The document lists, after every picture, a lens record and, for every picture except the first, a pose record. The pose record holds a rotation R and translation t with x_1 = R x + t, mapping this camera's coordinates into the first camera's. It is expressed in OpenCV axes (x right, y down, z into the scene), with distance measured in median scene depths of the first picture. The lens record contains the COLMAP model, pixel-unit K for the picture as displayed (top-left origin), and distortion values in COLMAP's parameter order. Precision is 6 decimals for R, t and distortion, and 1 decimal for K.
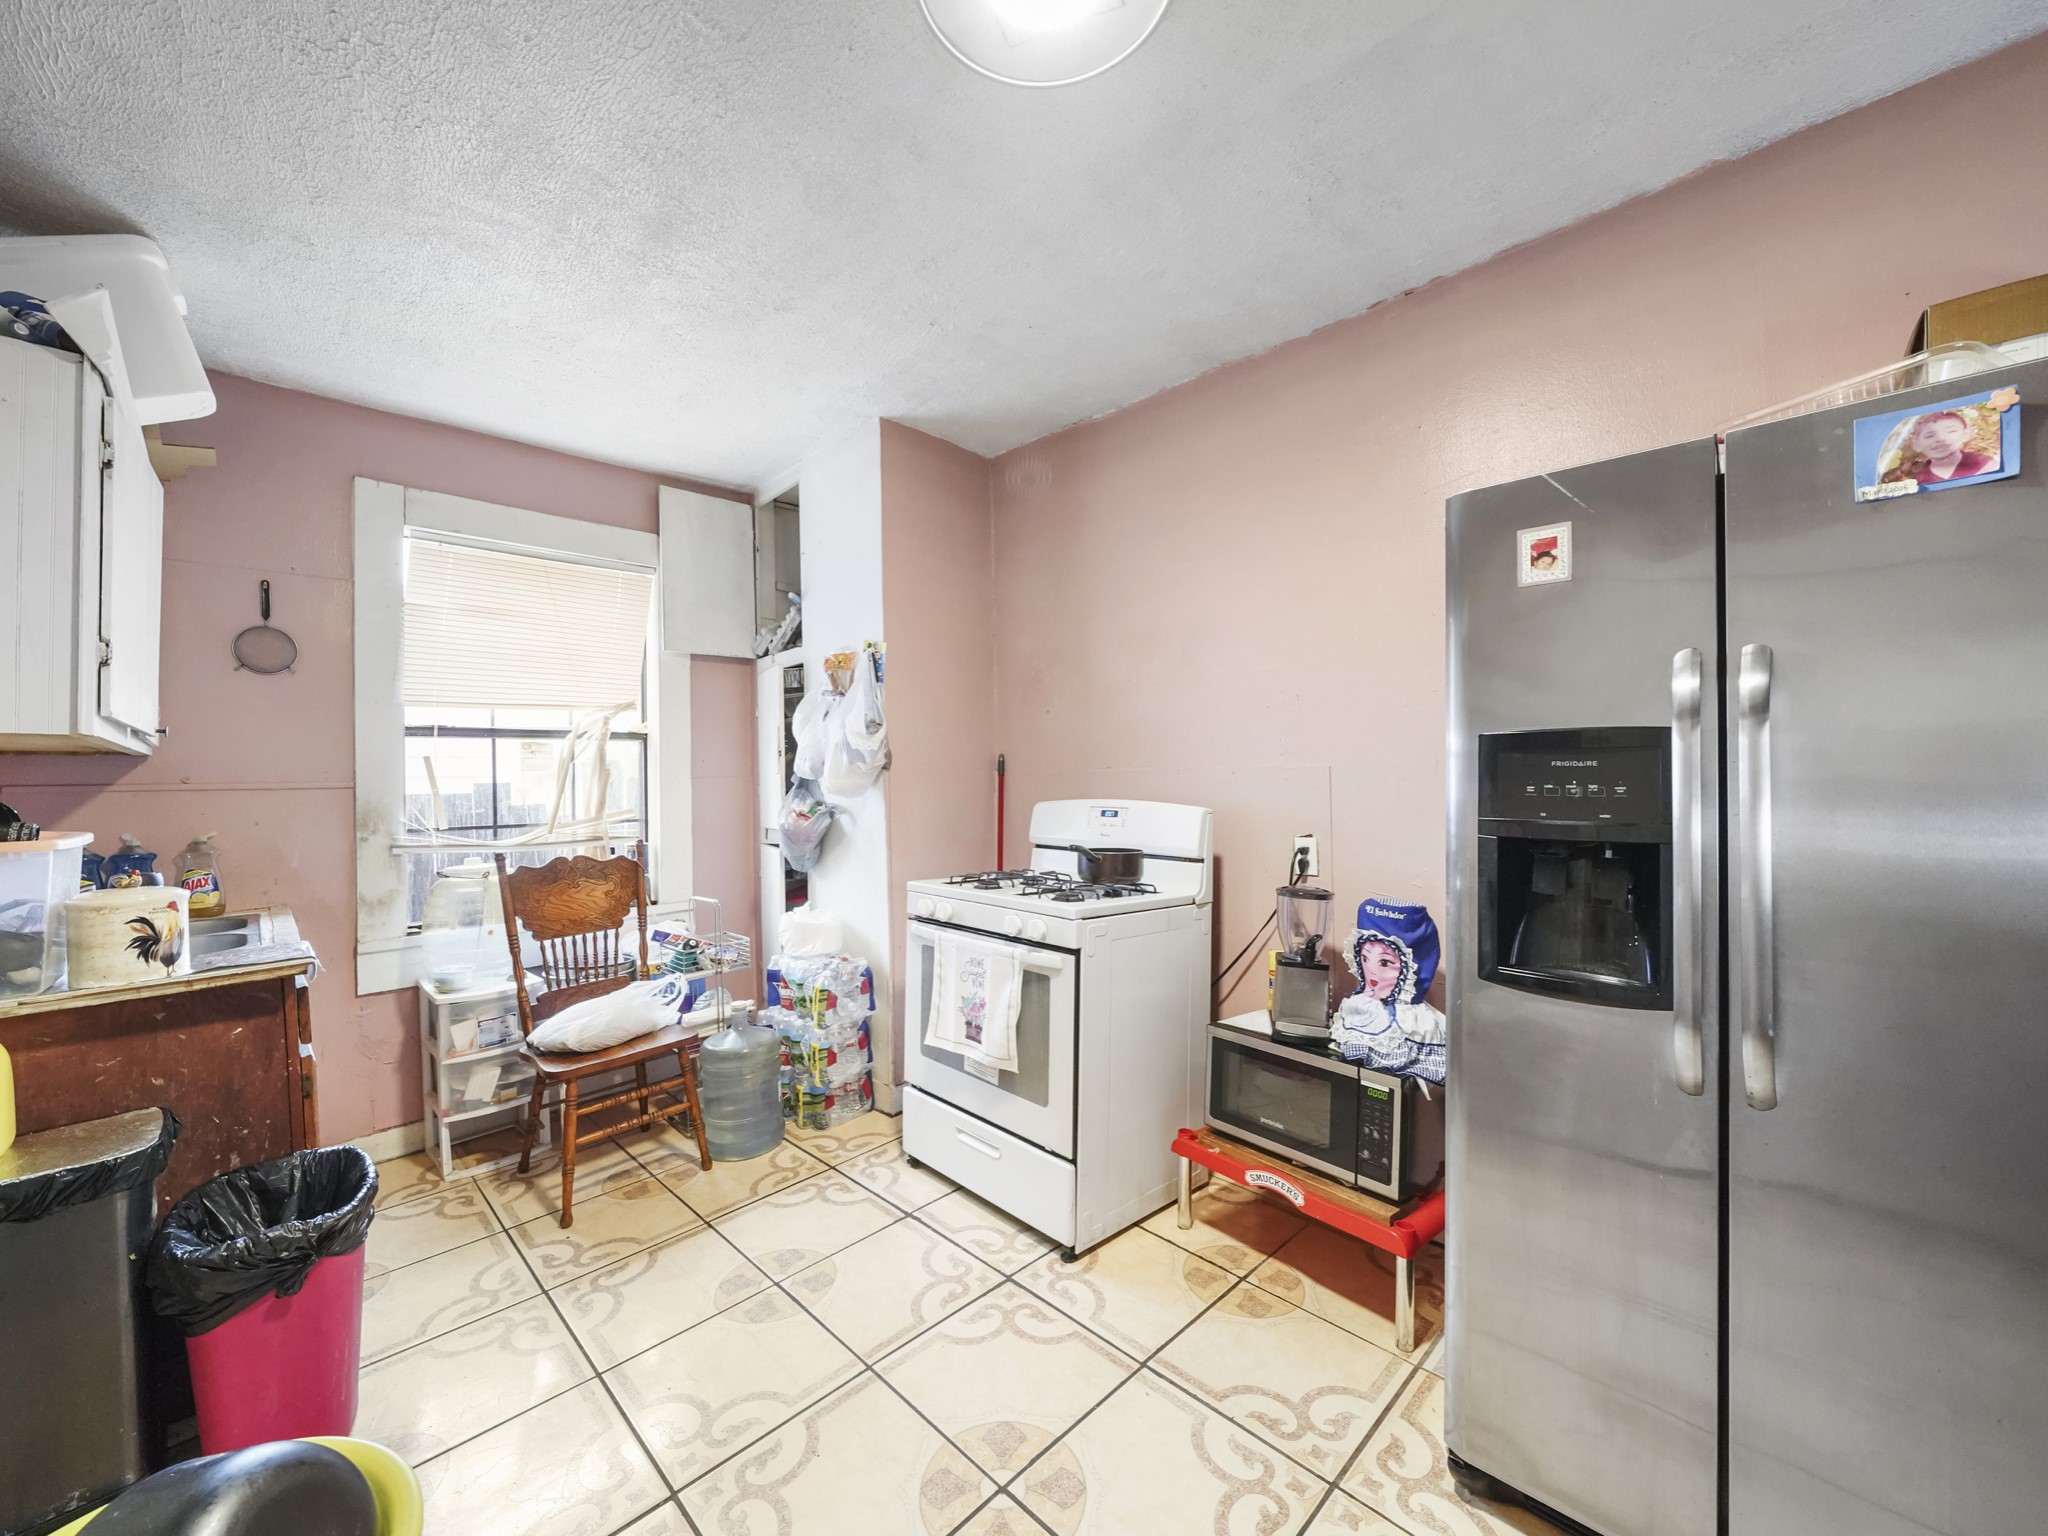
lens RADIAL K [[804.7, 0, 1026.7], [0, 804.7, 787.1], [0, 0, 1]] dist [-0.001412, -0.000115]
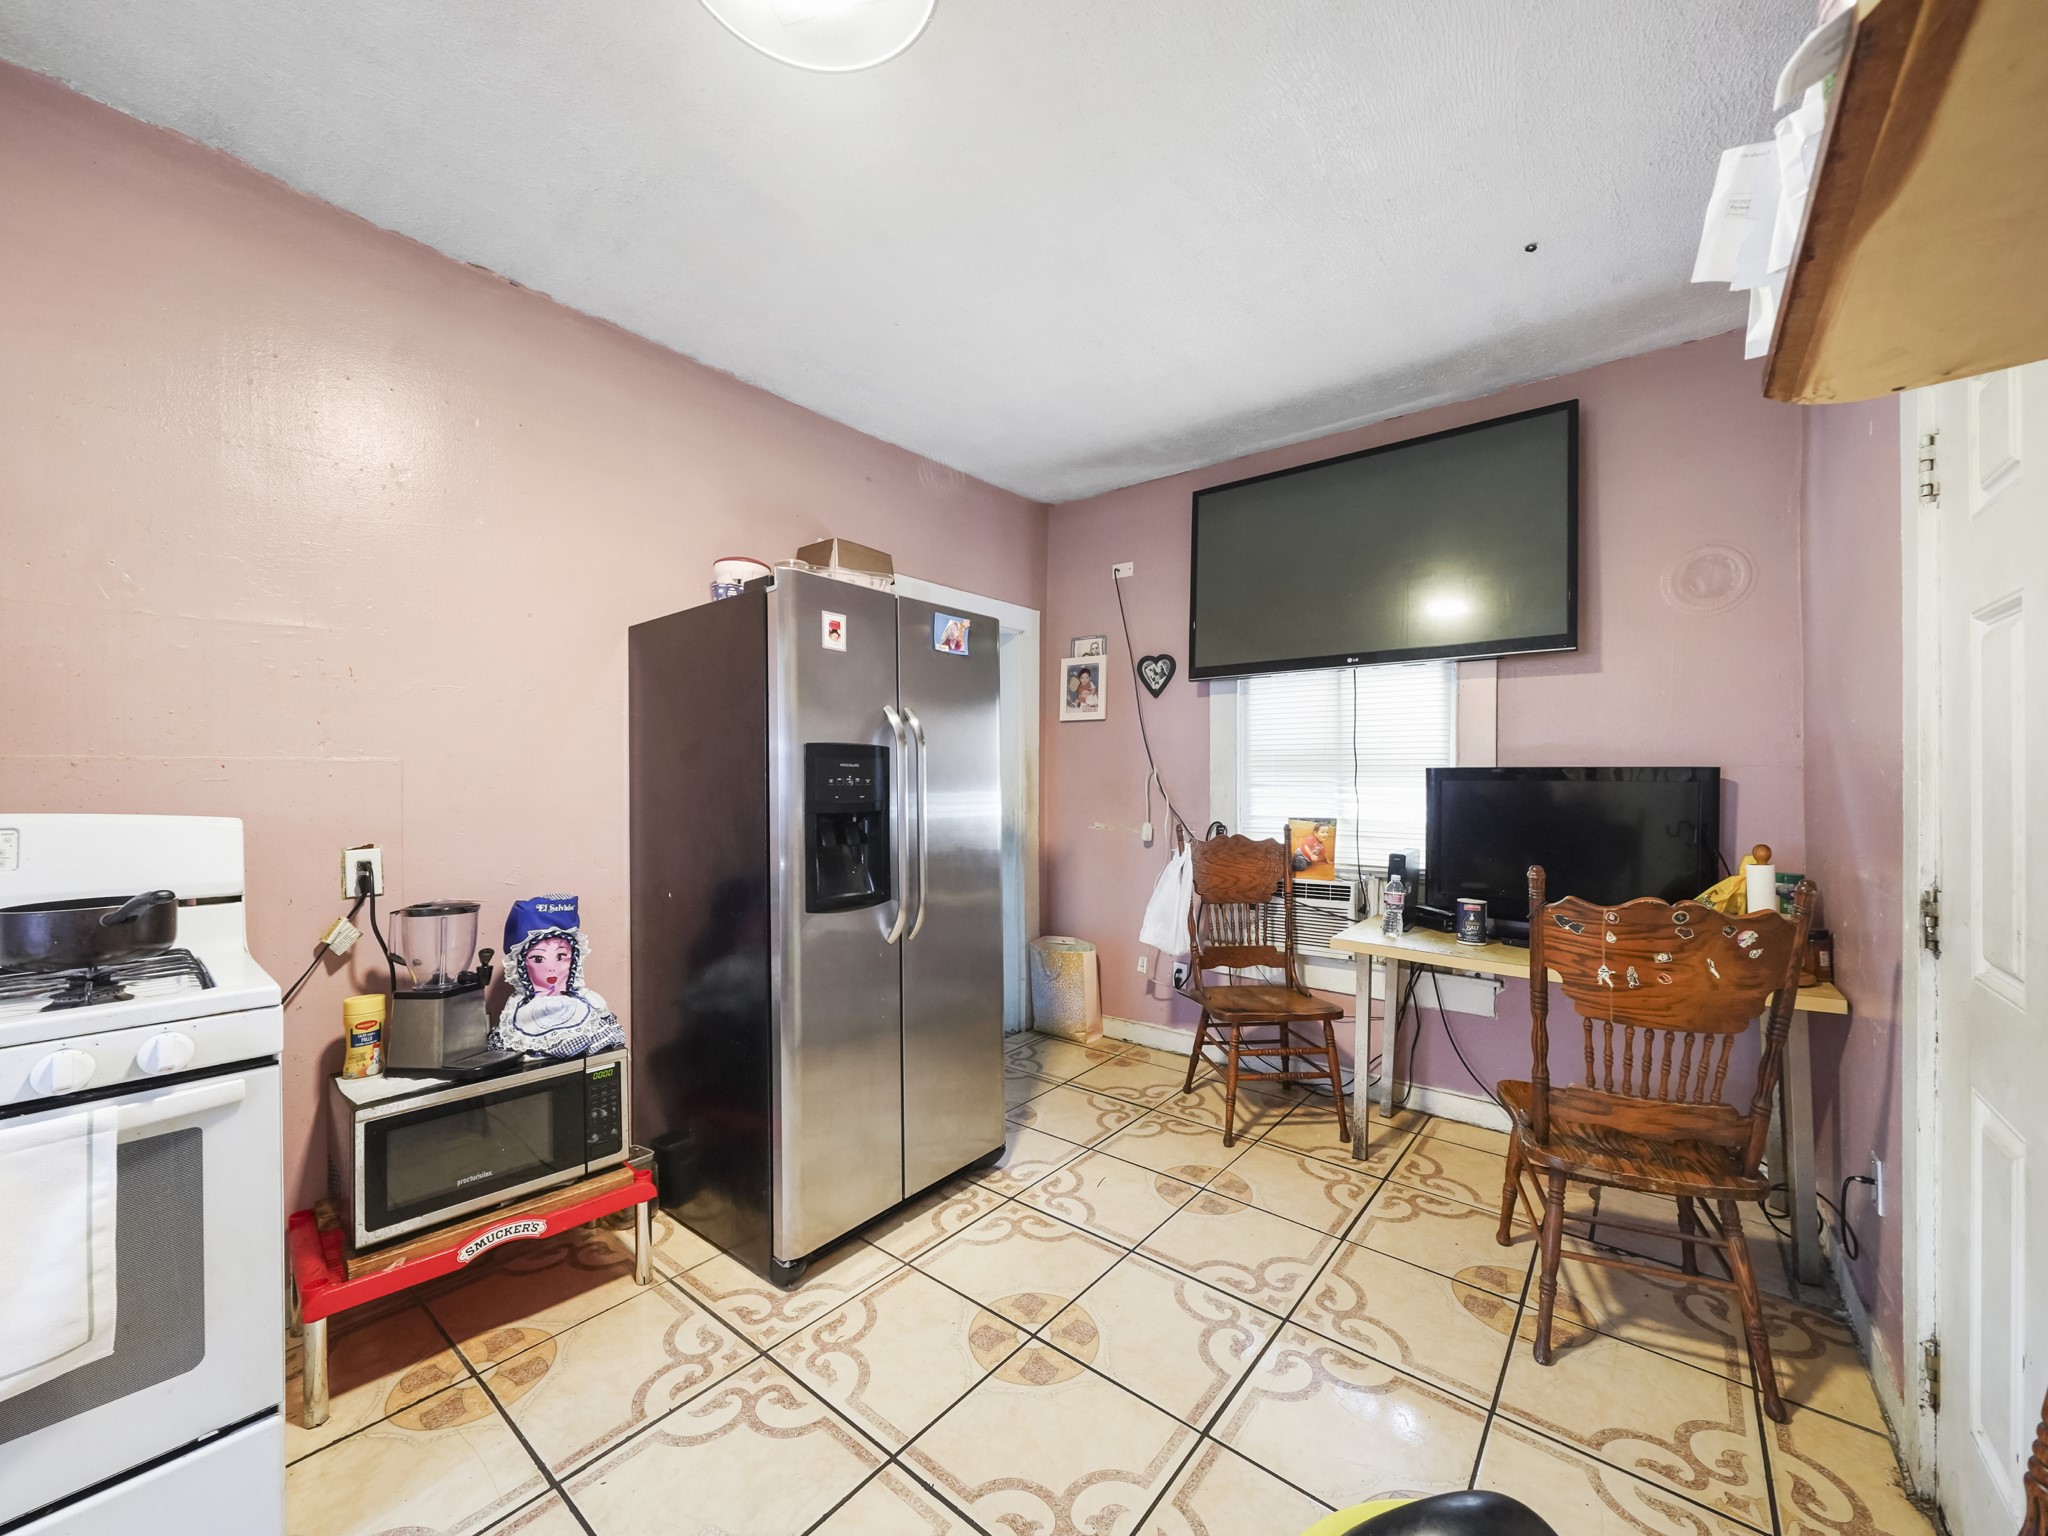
lens RADIAL K [[804.7, 0, 1026.7], [0, 804.7, 787.1], [0, 0, 1]] dist [-0.001412, -0.000115]
pose [[-0.106682, -0.011229, 0.994230, -0.649577], [0.013599, 0.999826, 0.012751, -0.000224], [-0.994200, 0.014881, -0.106511, 0.541903]]
